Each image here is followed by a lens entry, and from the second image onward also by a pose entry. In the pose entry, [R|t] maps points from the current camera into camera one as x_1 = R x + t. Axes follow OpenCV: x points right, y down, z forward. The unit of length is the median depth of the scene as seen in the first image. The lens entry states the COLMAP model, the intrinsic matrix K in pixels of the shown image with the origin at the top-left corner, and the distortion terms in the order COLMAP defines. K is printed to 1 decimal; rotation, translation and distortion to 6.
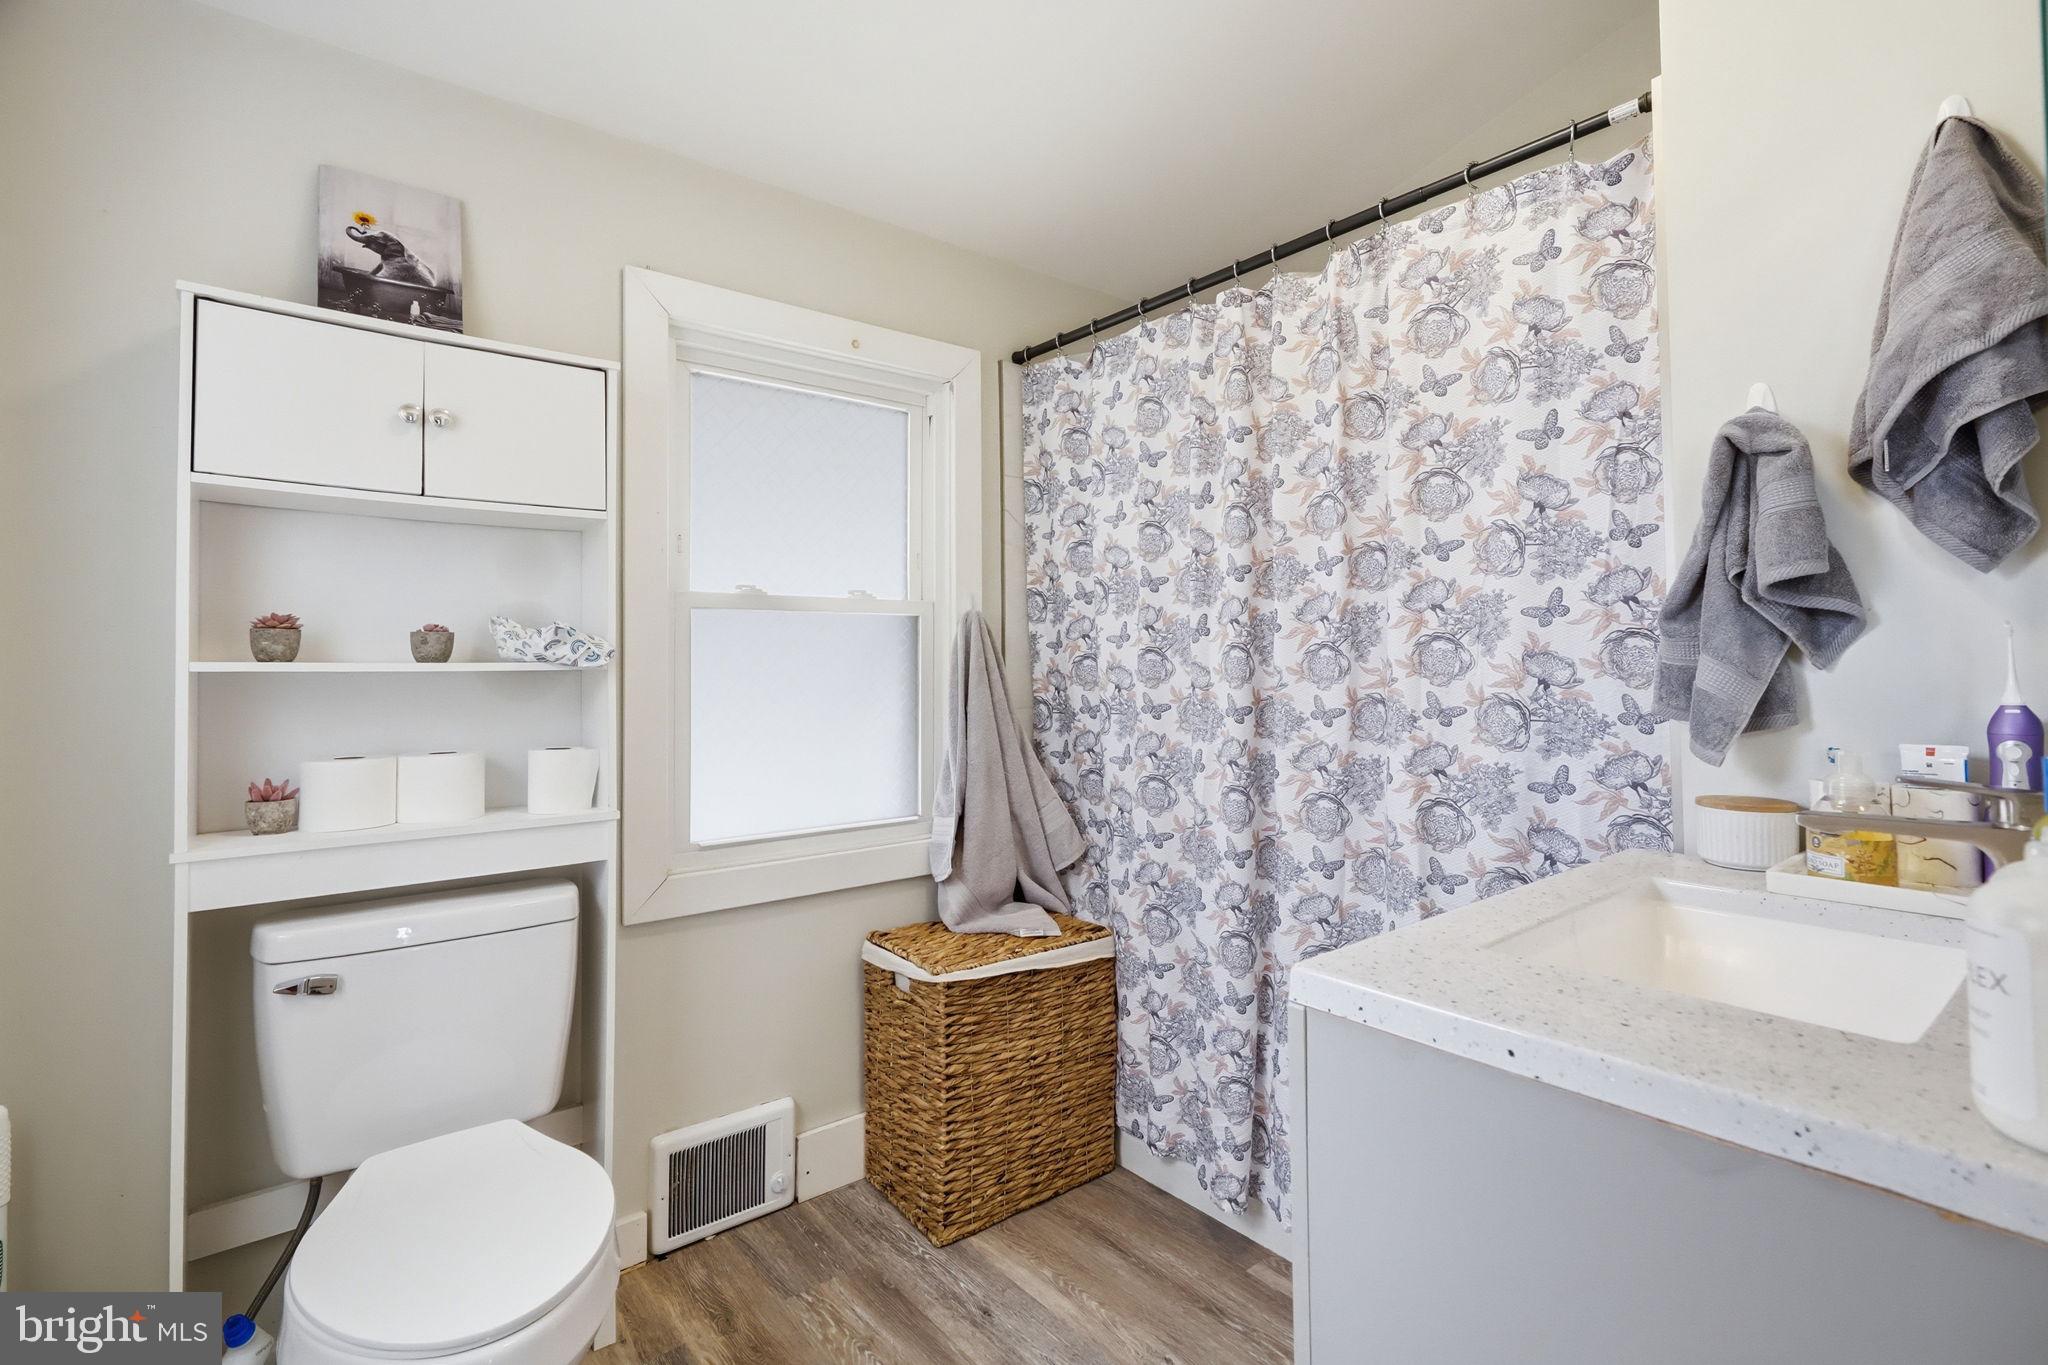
lens RADIAL K [[941.8, 0, 1025.4], [0, 941.8, 646.5], [0, 0, 1]] dist [0.005858, -0.000255]
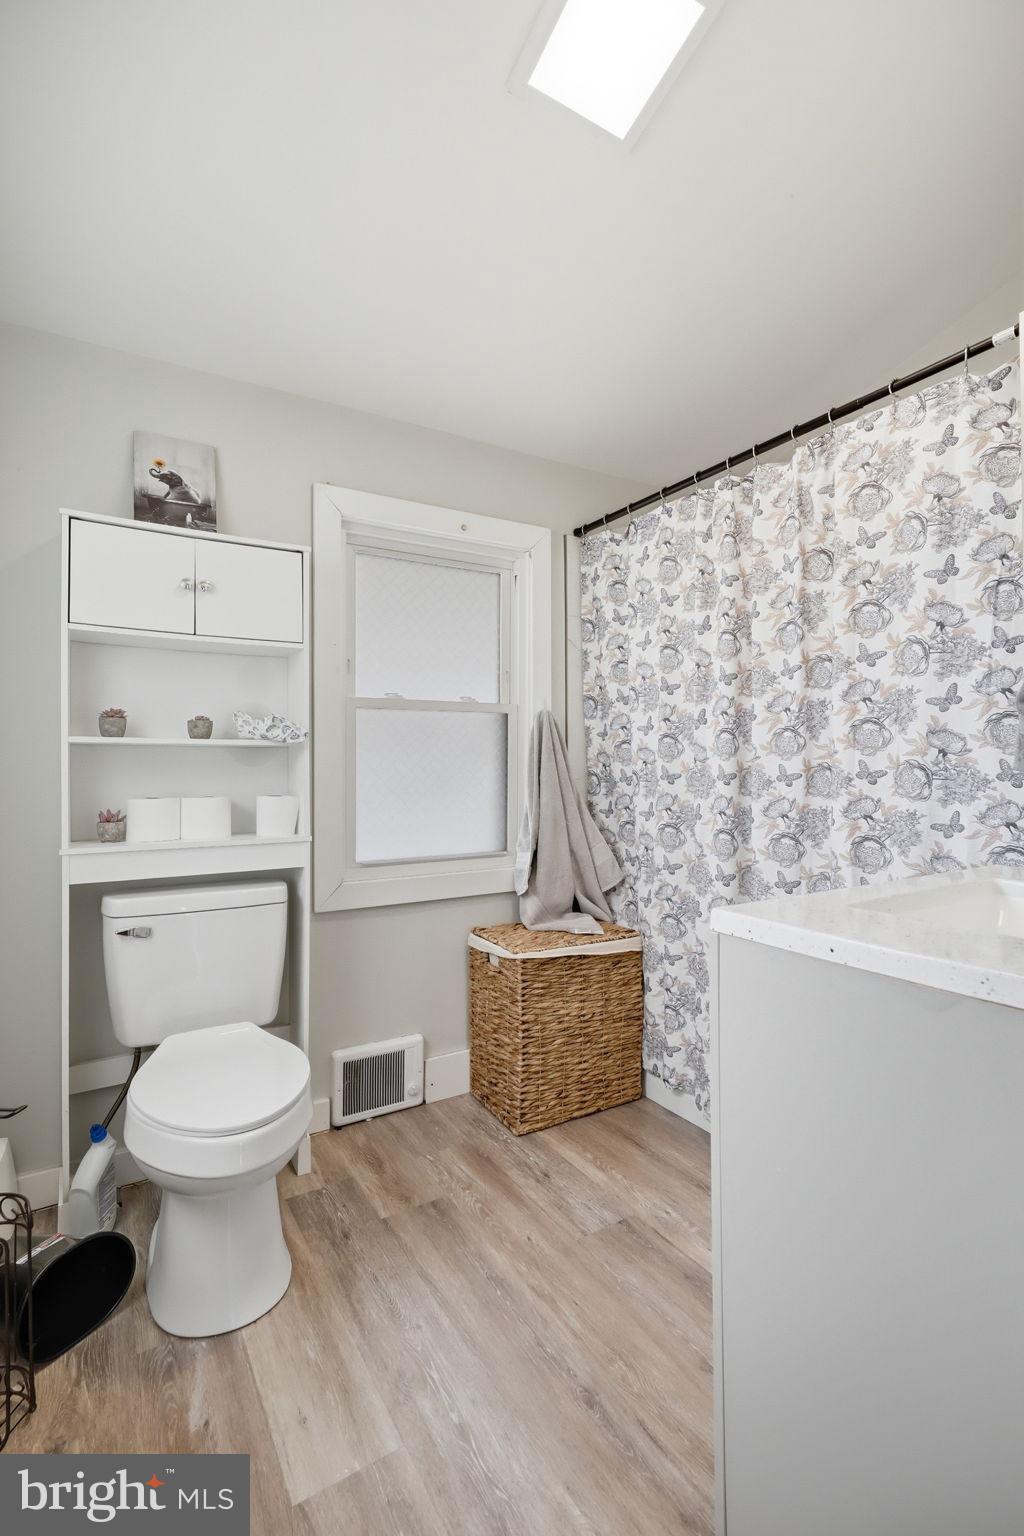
lens RADIAL K [[706.4, 0, 504.7], [0, 706.4, 761.0], [0, 0, 1]] dist [0.005858, -0.000255]
pose [[0.990367, 0.003403, -0.138428, 0.046091], [-0.001268, 0.999879, 0.015507, 0.031412], [0.138464, -0.015182, 0.990251, -0.109021]]
